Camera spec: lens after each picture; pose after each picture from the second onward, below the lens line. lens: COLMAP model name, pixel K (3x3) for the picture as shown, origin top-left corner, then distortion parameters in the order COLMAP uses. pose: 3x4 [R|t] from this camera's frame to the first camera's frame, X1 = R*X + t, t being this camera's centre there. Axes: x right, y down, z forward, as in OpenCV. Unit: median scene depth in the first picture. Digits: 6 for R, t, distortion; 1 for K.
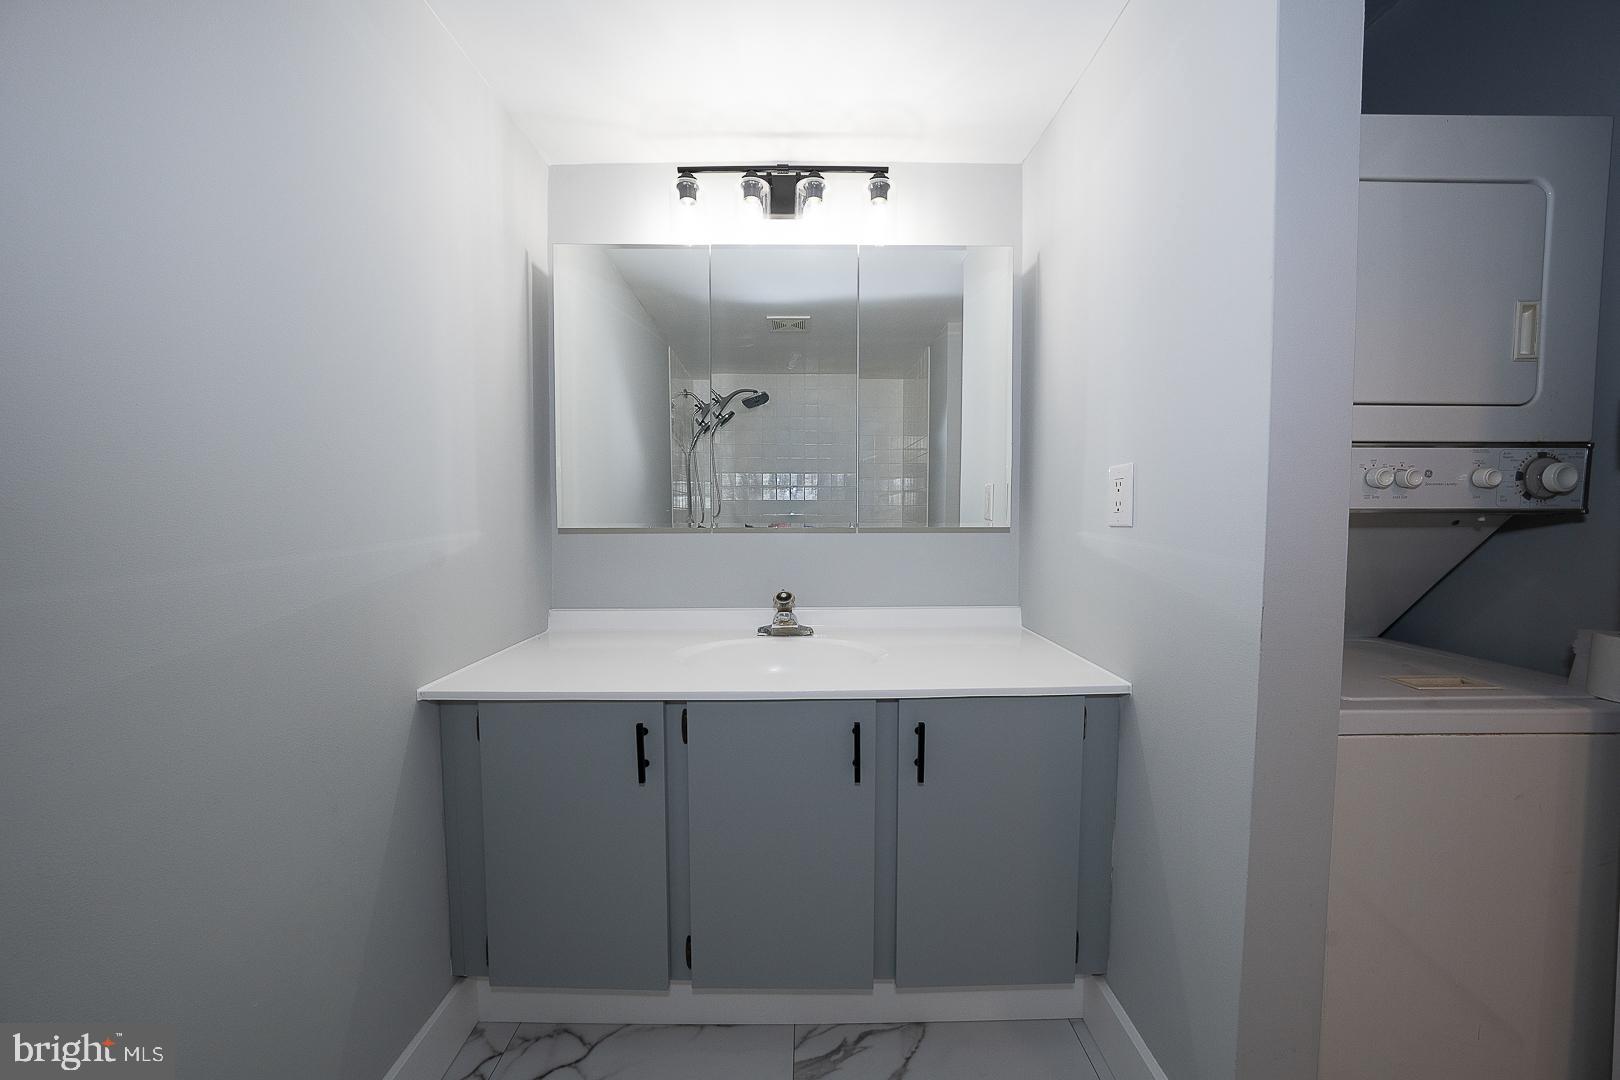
lens RADIAL K [[557.3, 0, 810.5], [0, 557.3, 532.6], [0, 0, 1]] dist [-0.028767, 0.006138]
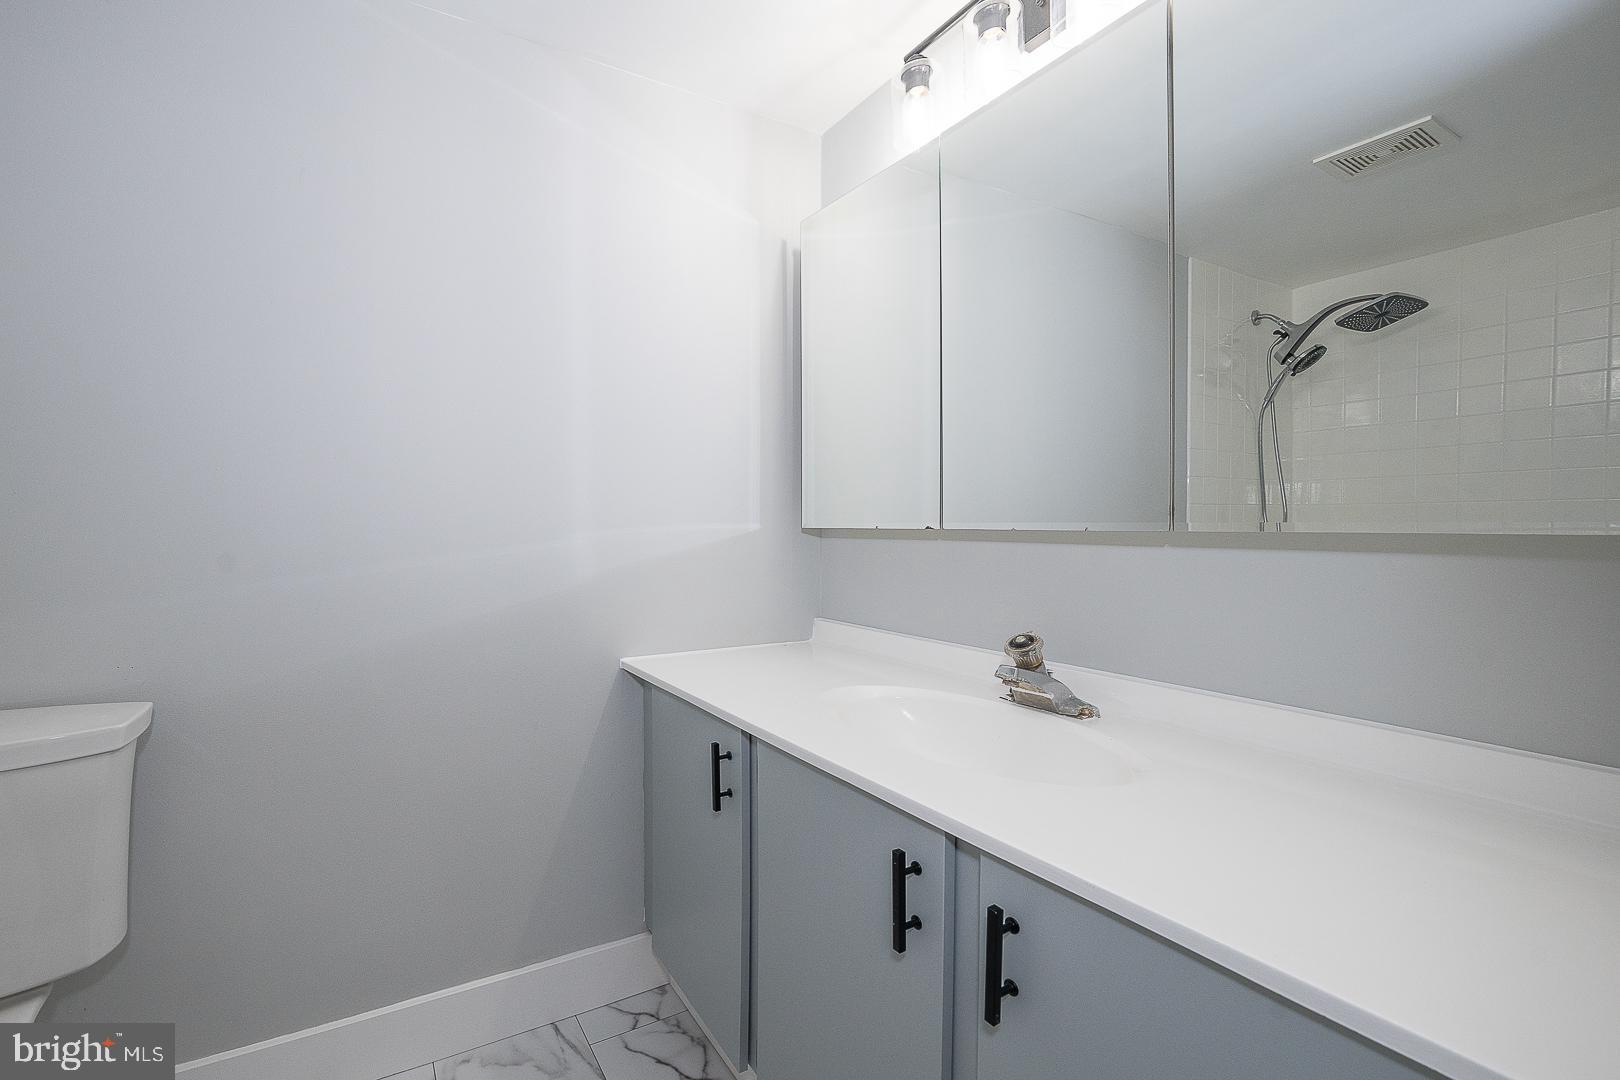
lens RADIAL K [[731.1, 0, 810.1], [0, 731.1, 528.9], [0, 0, 1]] dist [-0.030177, 0.000115]
pose [[0.430493, 0.002069, -0.902591, 0.615280], [-0.022087, 0.999722, -0.008243, 0.002611], [0.902324, 0.023484, 0.430419, 0.471690]]
